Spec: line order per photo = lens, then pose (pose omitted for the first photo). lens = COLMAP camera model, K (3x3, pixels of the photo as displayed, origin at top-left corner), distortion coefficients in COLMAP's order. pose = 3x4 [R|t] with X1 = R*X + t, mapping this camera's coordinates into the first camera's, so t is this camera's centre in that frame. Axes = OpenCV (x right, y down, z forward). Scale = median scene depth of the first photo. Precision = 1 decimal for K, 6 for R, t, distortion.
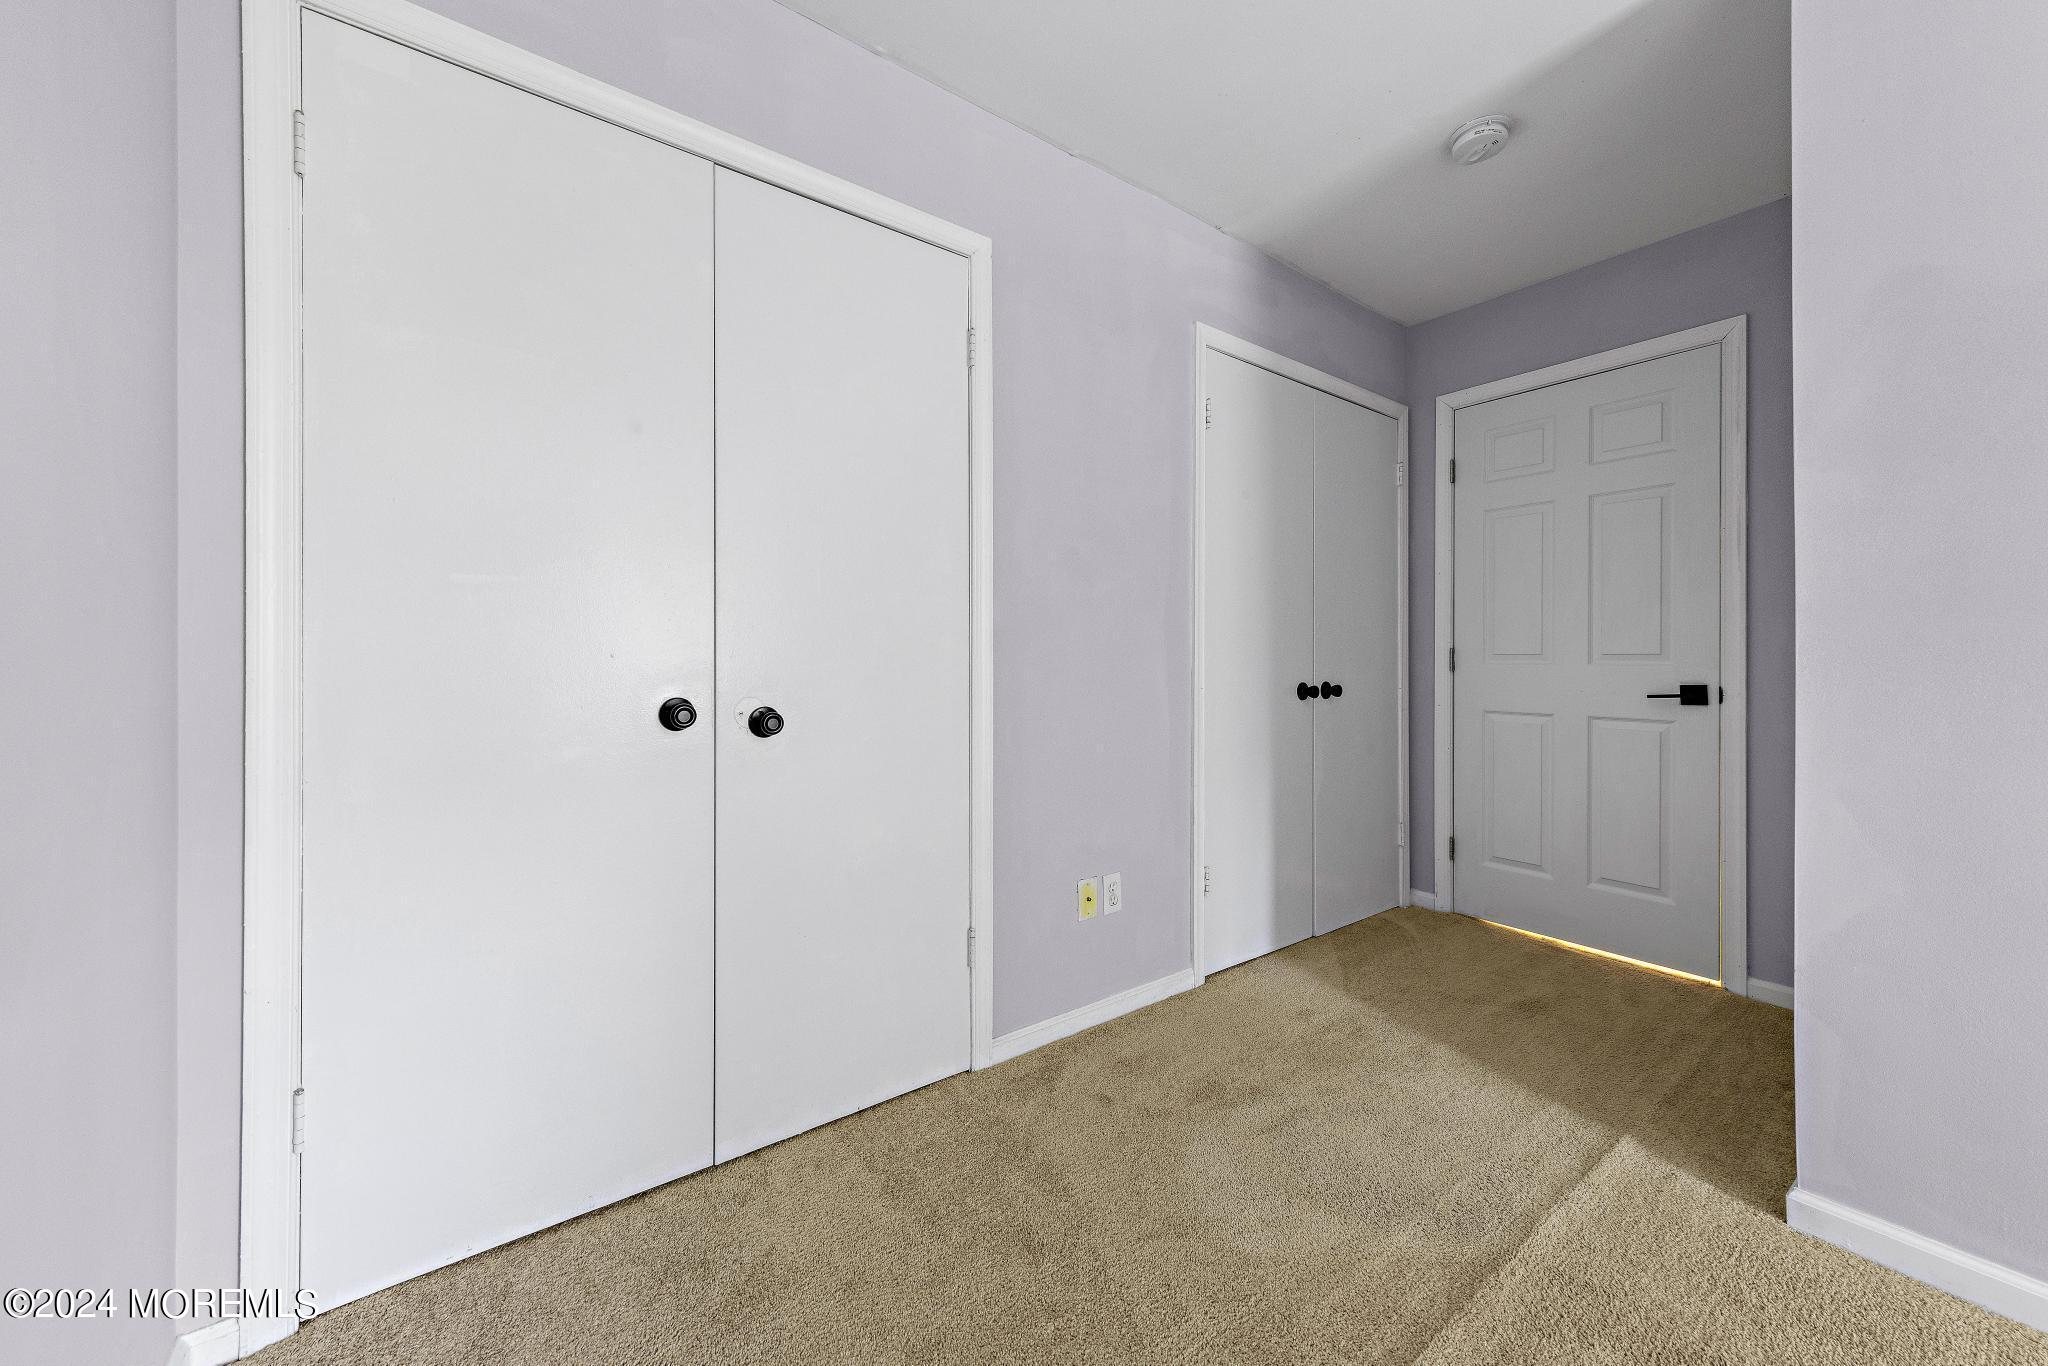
lens RADIAL K [[738.2, 0, 1015.2], [0, 738.2, 651.0], [0, 0, 1]] dist [0.007342, 0.000137]
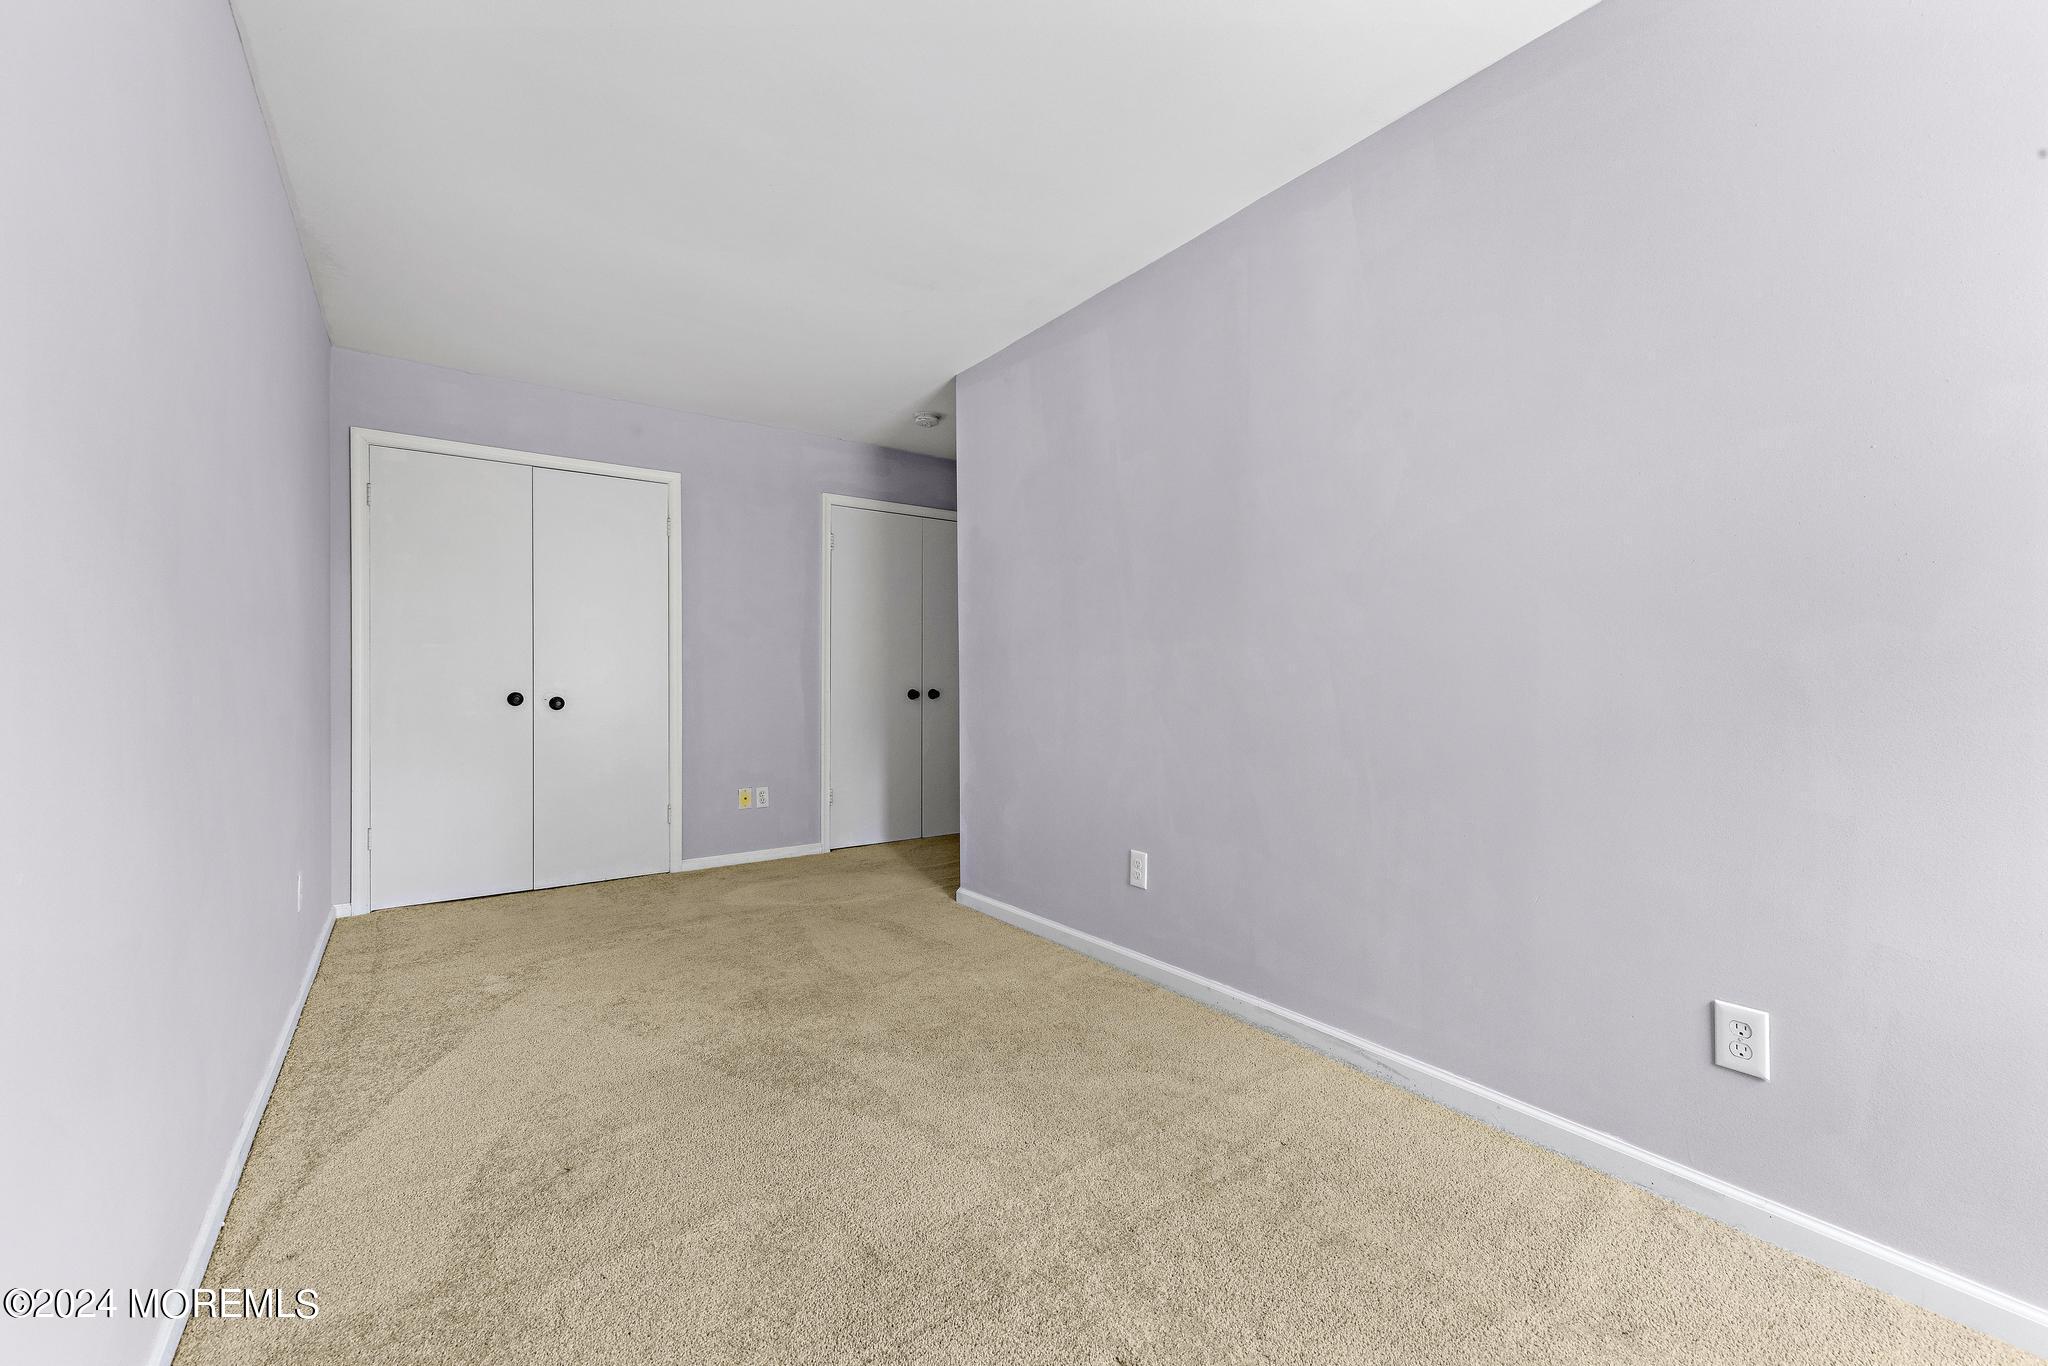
lens RADIAL K [[813.9, 0, 1031.9], [0, 813.9, 668.2], [0, 0, 1]] dist [0.002888, 0.000325]
pose [[0.999892, -0.002550, -0.014456, 0.864044], [0.002557, 0.999997, 0.000427, -0.007728], [0.014455, -0.000464, 0.999895, -1.113005]]
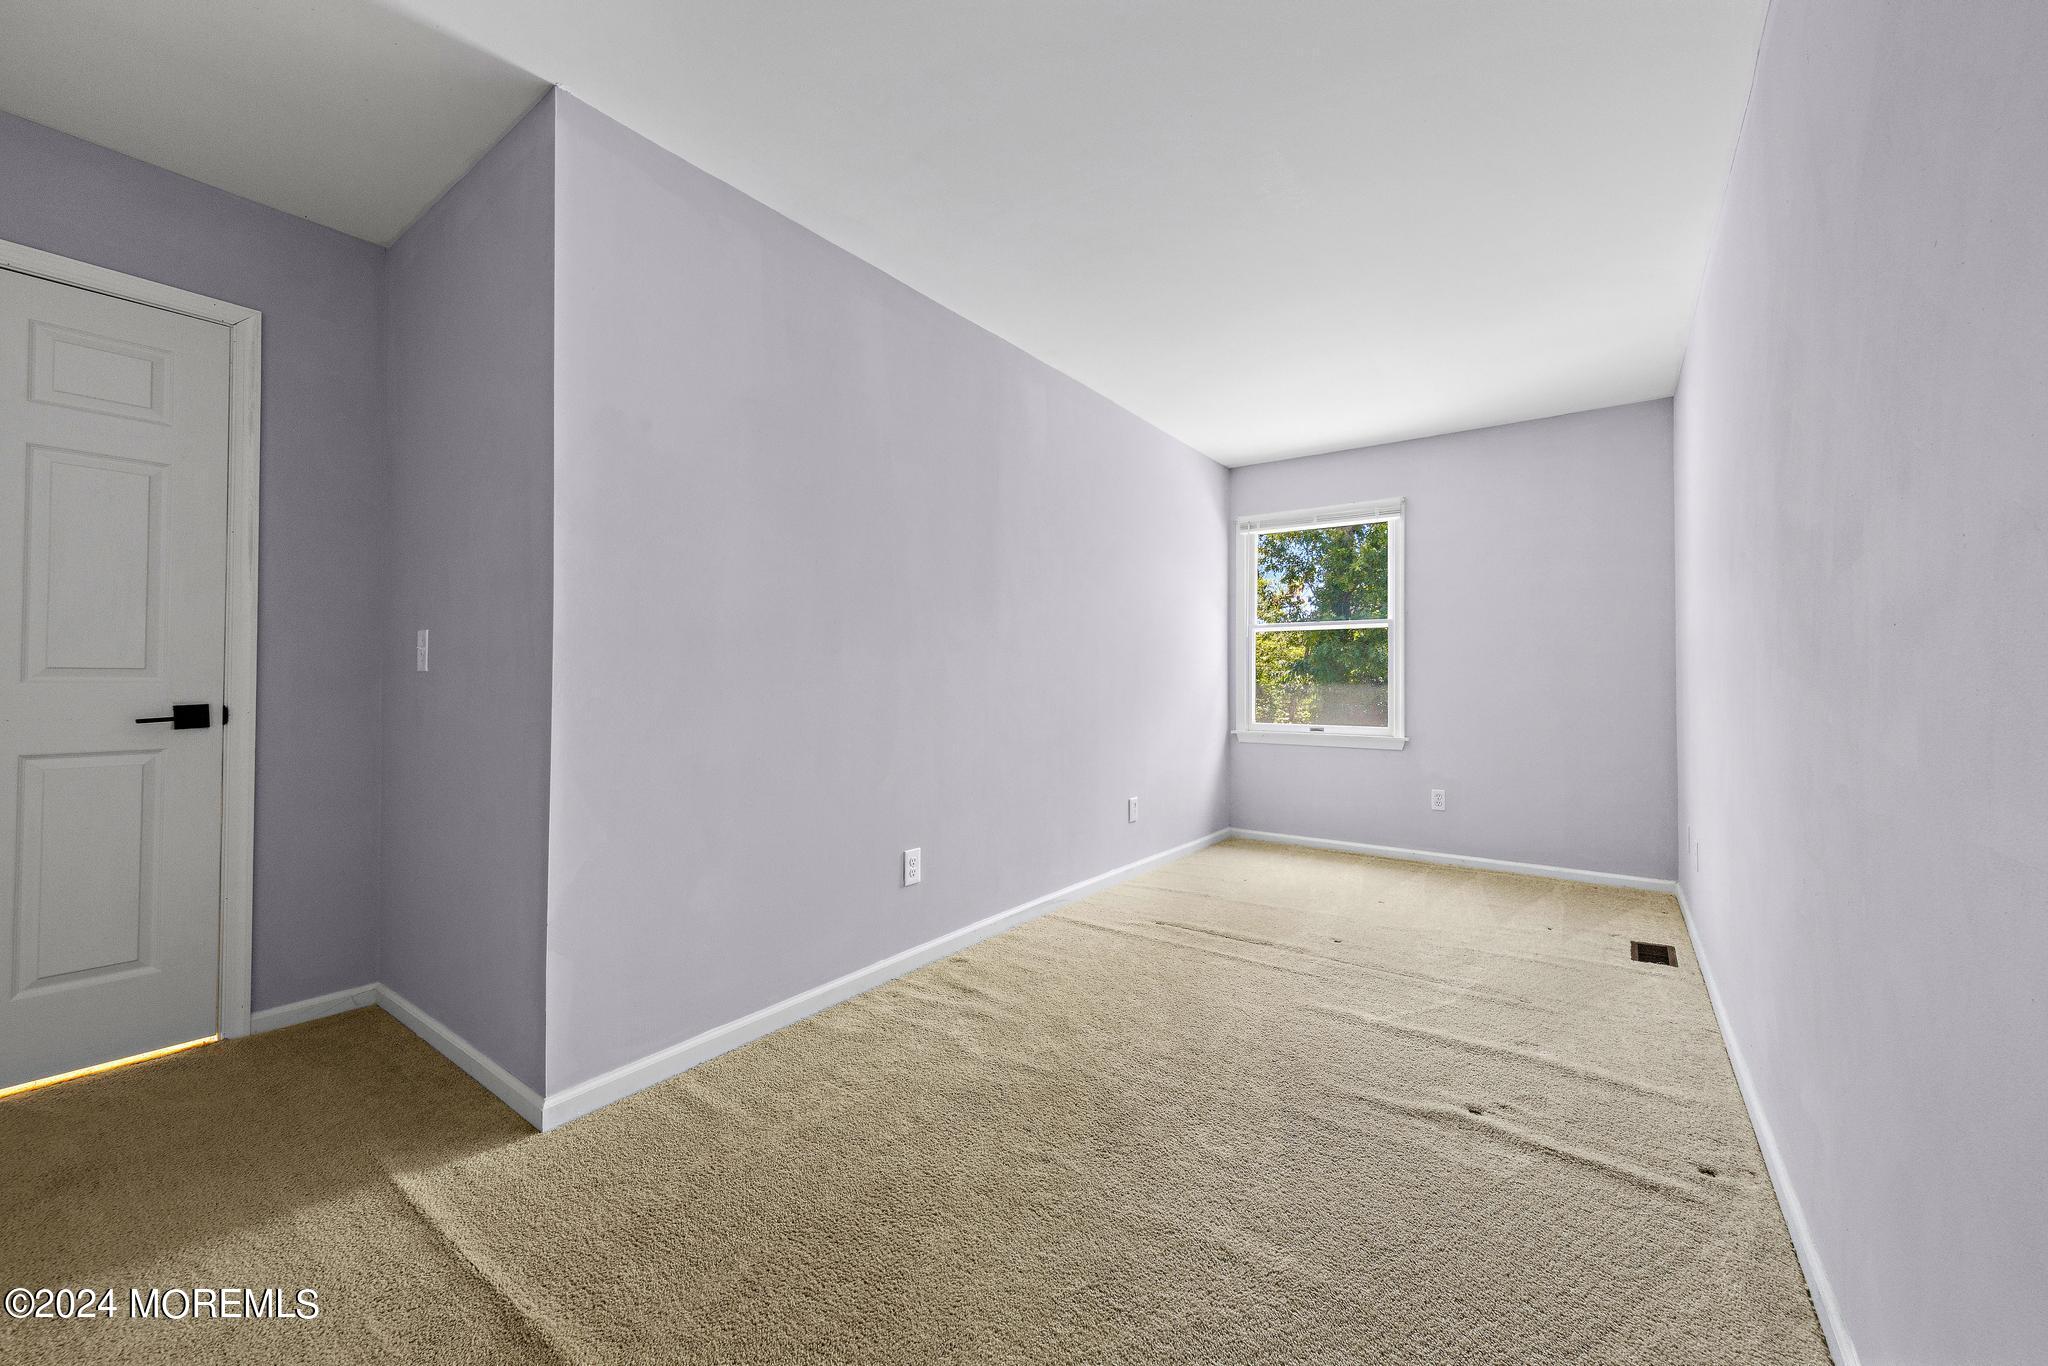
lens RADIAL K [[813.9, 0, 1031.9], [0, 813.9, 668.2], [0, 0, 1]] dist [0.002888, 0.000325]
pose [[-0.292985, 0.005833, 0.956099, -0.322834], [-0.012401, 0.999874, -0.009900, 0.000698], [-0.956037, -0.014757, -0.292876, 0.406740]]
